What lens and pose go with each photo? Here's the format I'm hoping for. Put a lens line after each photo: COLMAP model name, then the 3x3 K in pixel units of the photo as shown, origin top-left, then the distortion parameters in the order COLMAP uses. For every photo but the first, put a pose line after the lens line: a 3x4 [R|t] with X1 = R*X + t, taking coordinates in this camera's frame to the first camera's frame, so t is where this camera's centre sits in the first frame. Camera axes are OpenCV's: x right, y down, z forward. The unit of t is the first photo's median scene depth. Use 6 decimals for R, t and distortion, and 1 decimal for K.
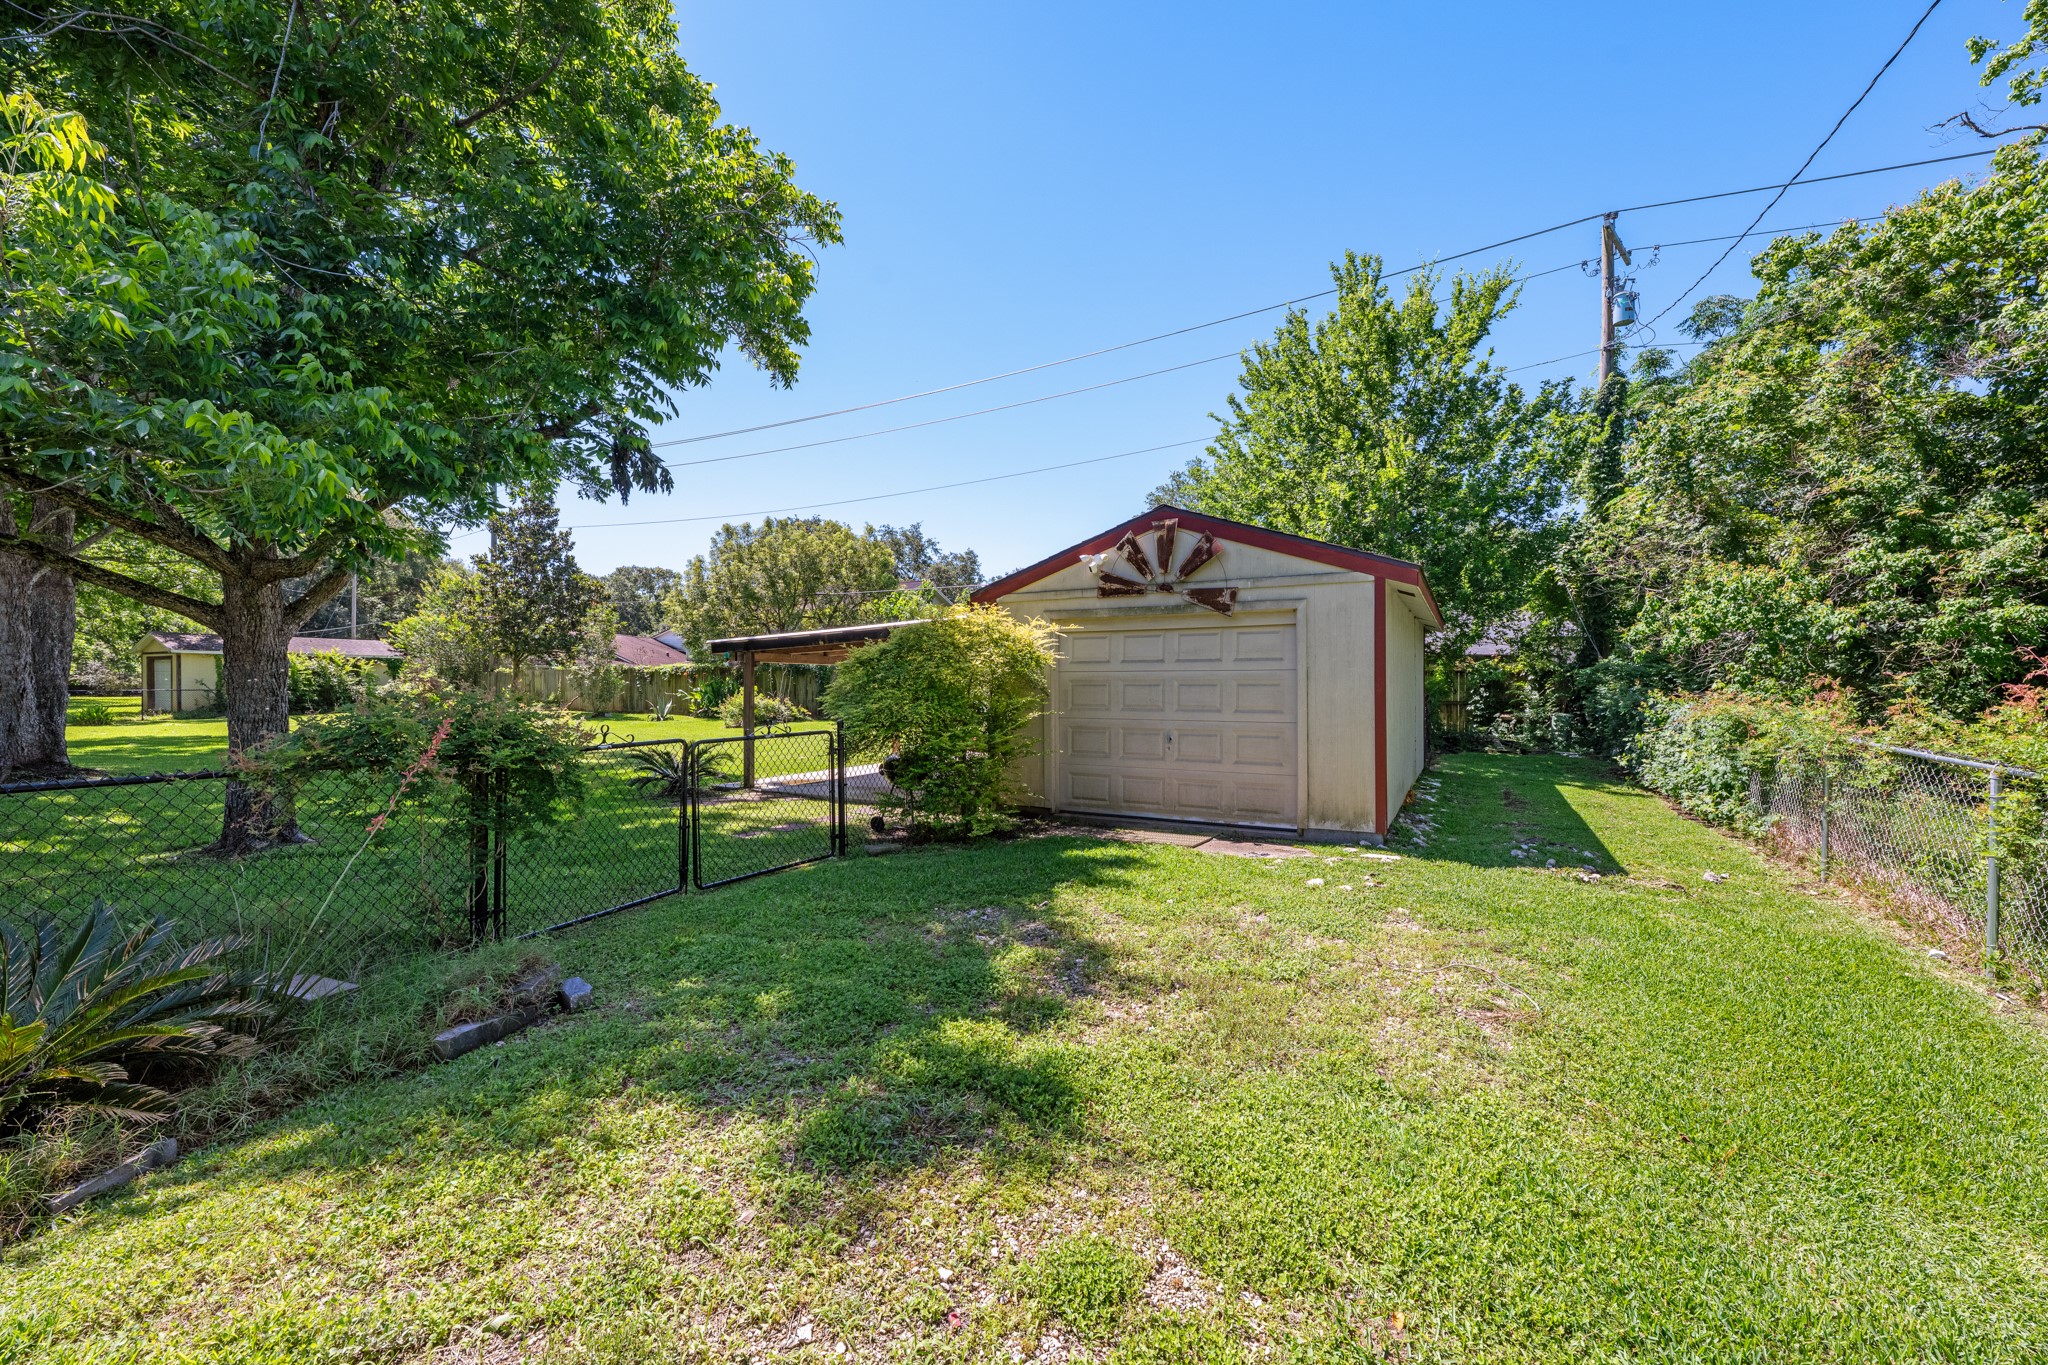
lens RADIAL K [[812.4, 0, 1021.1], [0, 812.4, 686.3], [0, 0, 1]] dist [-0.001220, -0.000077]
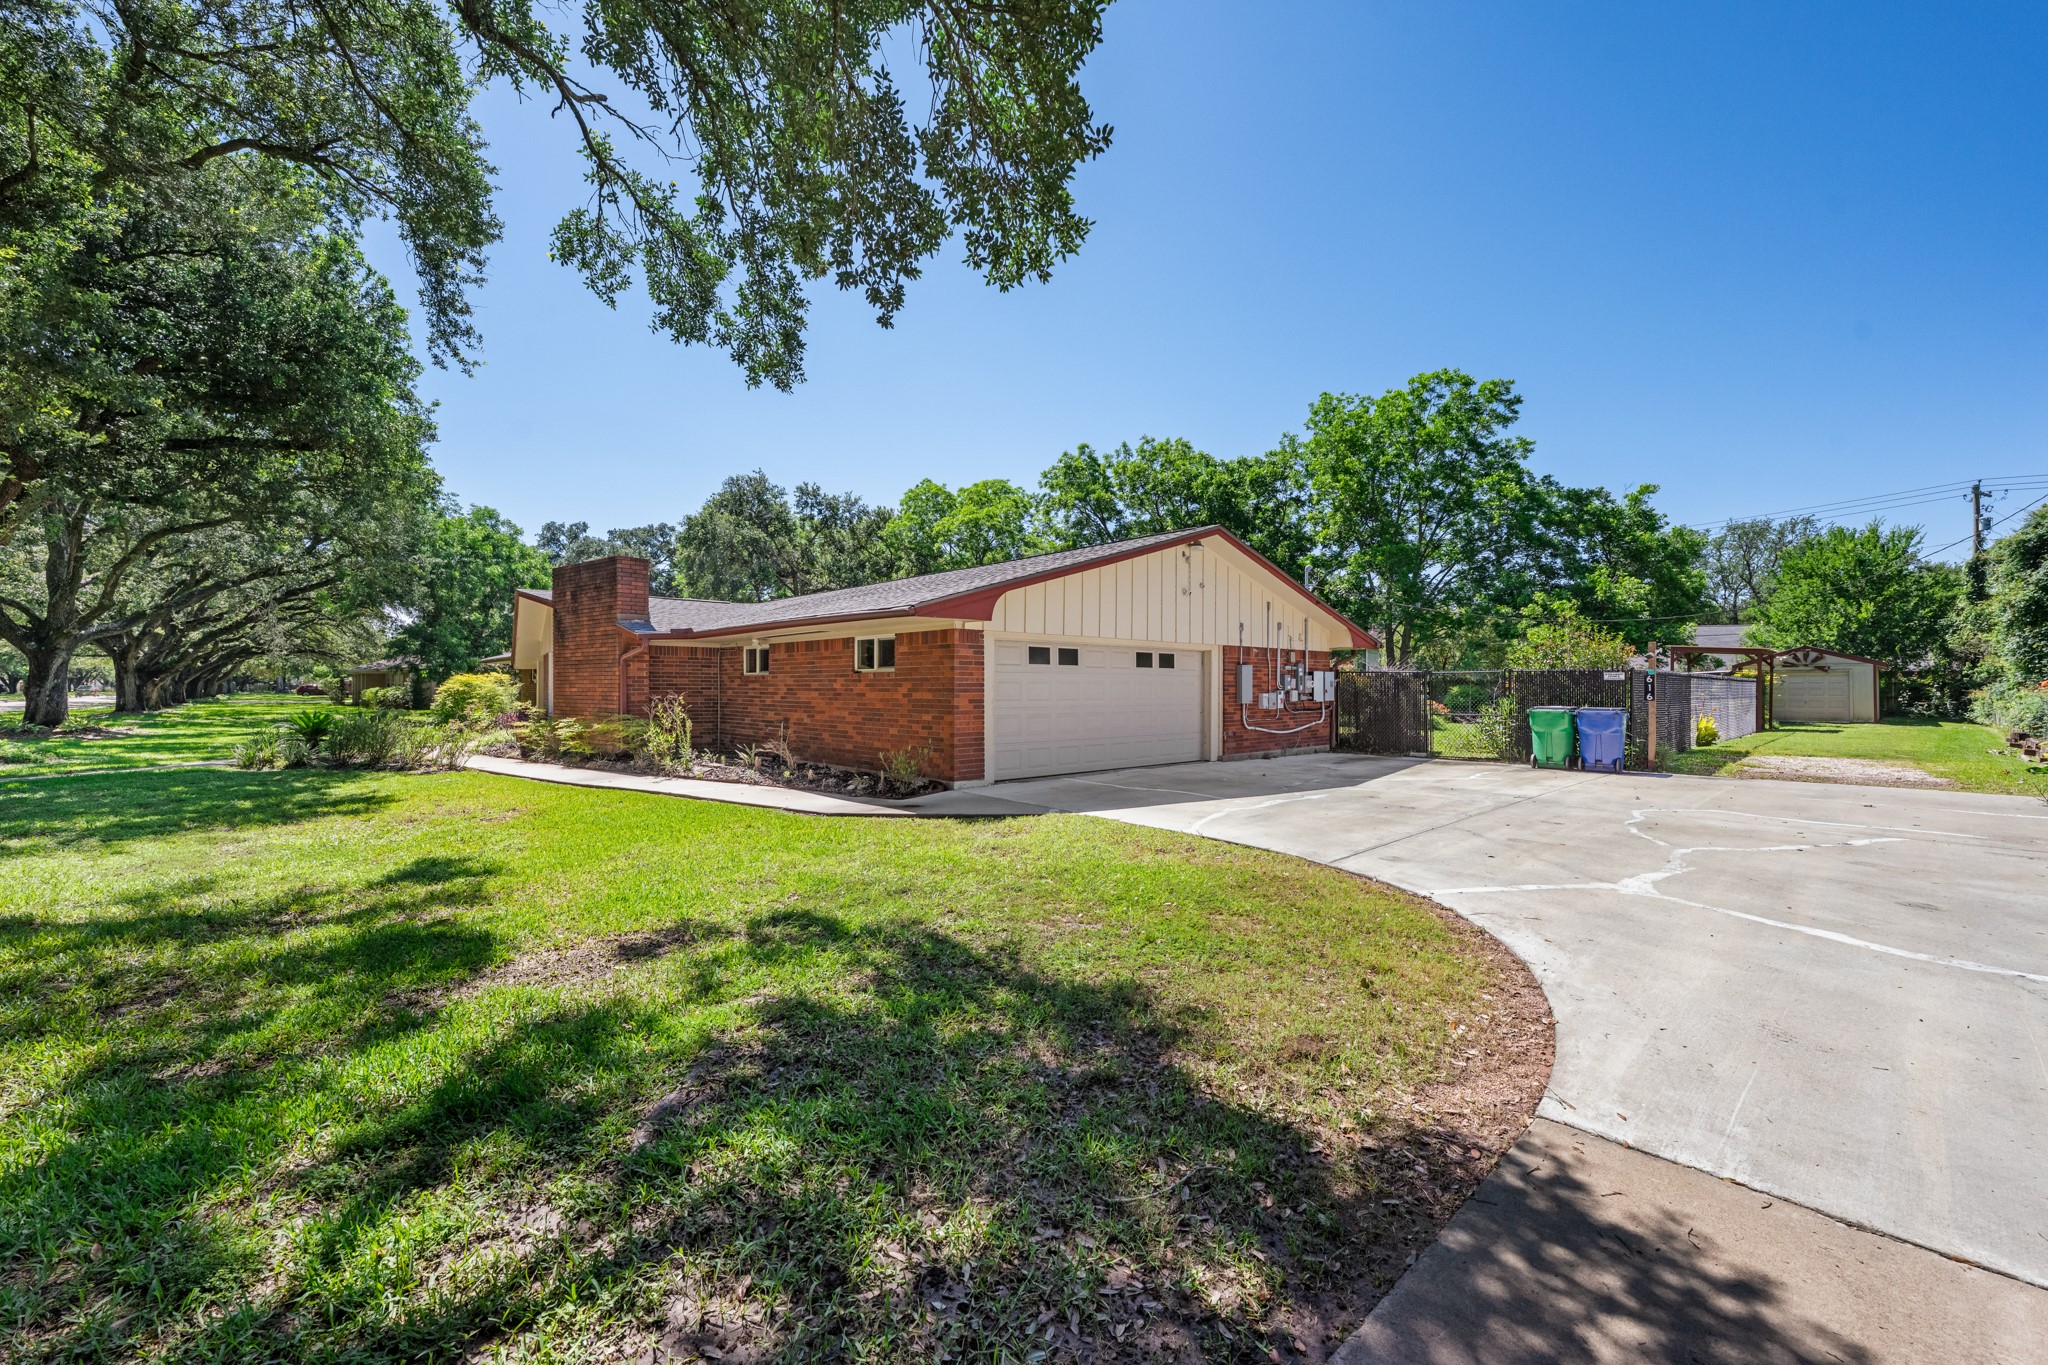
lens RADIAL K [[812.4, 0, 1024.7], [0, 812.4, 677.1], [0, 0, 1]] dist [-0.001220, -0.000077]
pose [[0.950137, -0.003945, -0.311807, -1.352444], [-0.000345, 0.999906, -0.013703, -0.002315], [0.311832, 0.013127, 0.950047, -2.434903]]
